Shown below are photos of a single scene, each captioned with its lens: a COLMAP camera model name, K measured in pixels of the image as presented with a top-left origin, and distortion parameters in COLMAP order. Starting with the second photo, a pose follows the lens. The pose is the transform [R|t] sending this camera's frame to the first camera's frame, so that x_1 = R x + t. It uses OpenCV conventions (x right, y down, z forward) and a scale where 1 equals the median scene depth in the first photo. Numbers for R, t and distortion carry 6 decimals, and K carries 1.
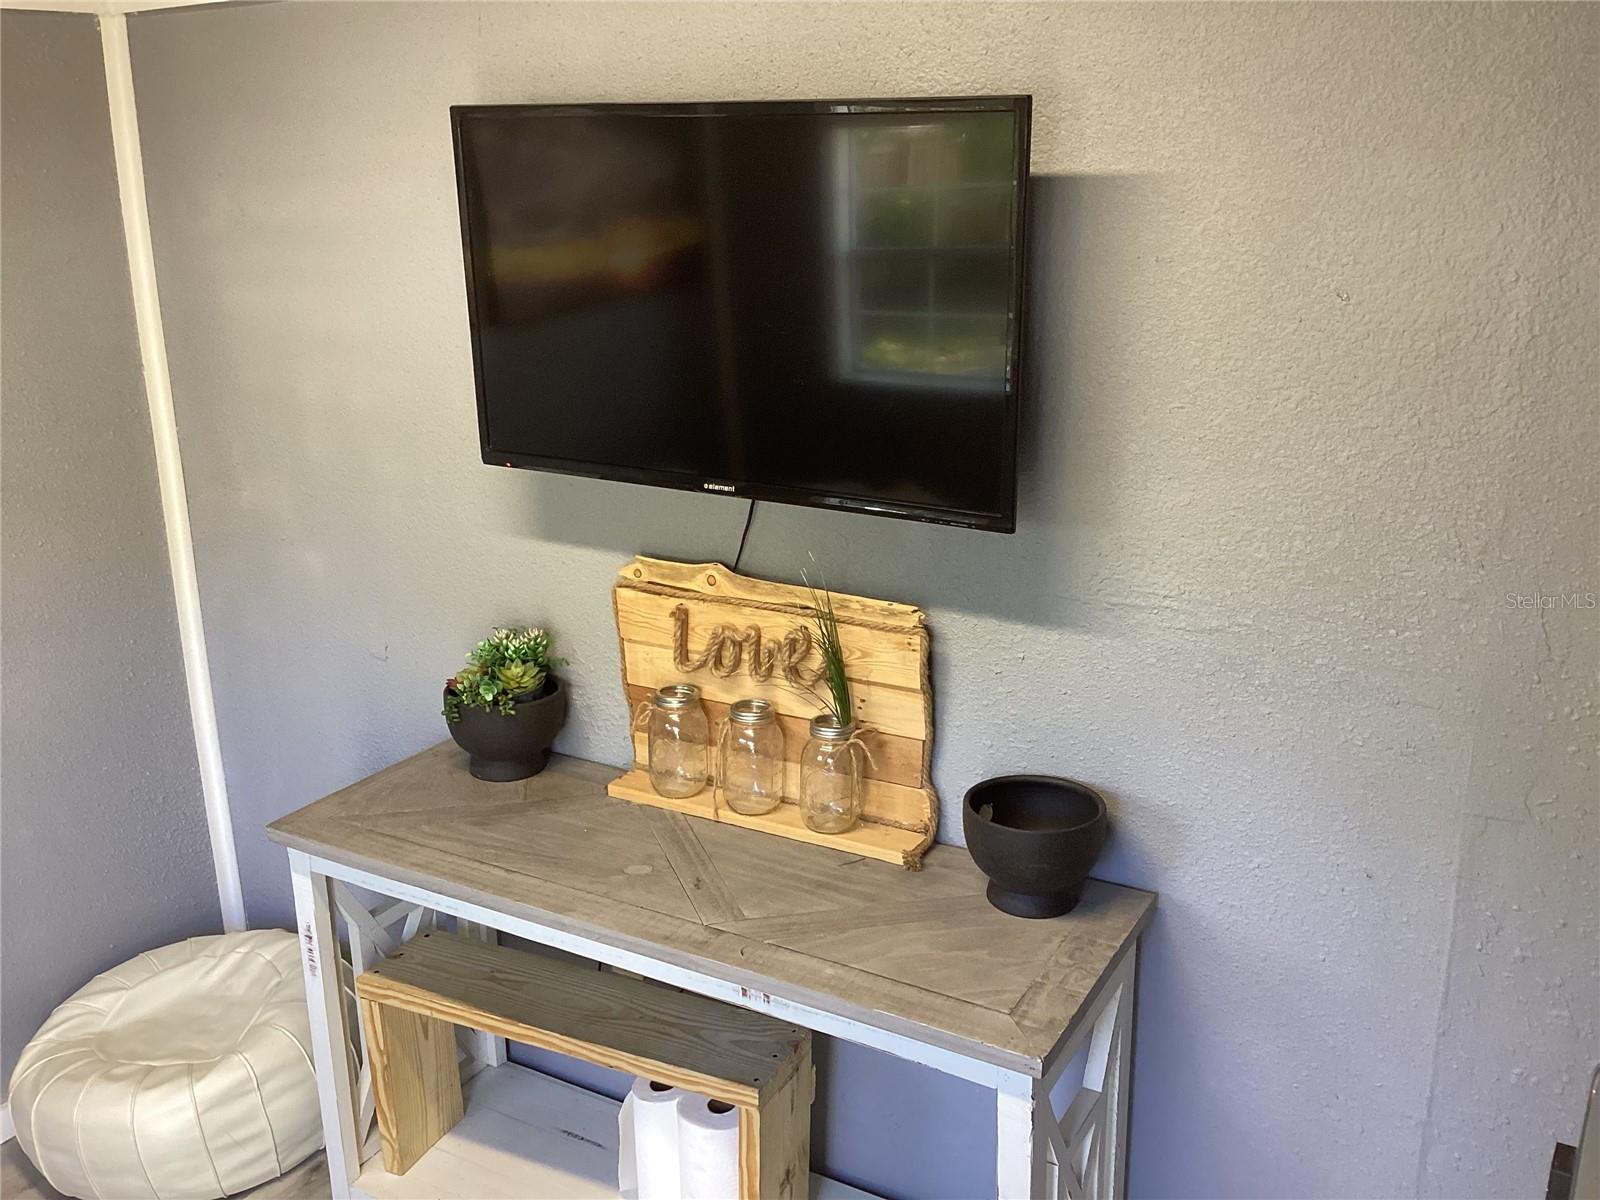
lens RADIAL K [[1447.5, 0, 800.0], [0, 1447.5, 600.0], [0, 0, 1]] dist [0.101785, -0.211852]
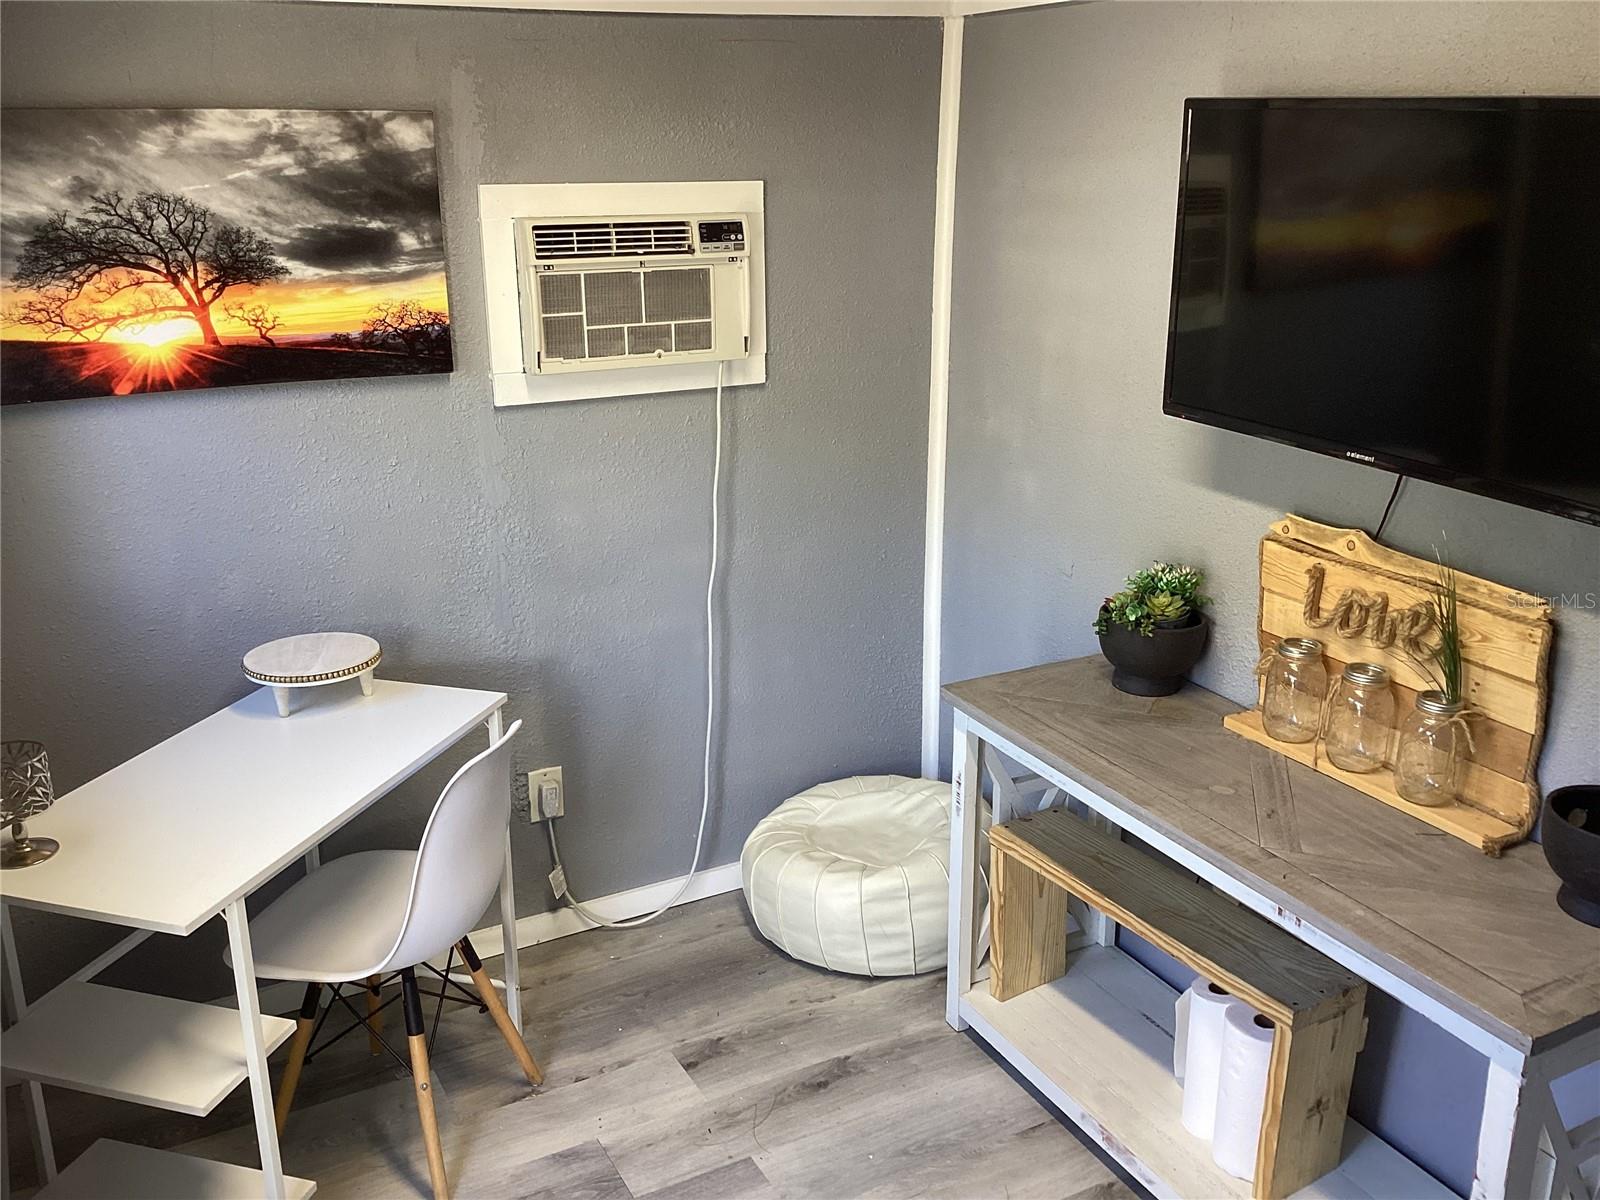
lens RADIAL K [[1447.5, 0, 800.0], [0, 1447.5, 600.0], [0, 0, 1]] dist [0.101785, -0.211852]
pose [[0.841294, 0.174075, -0.511784, 0.151698], [-0.160733, 0.984468, 0.070631, 0.014713], [0.516130, 0.022839, 0.856206, -0.116716]]
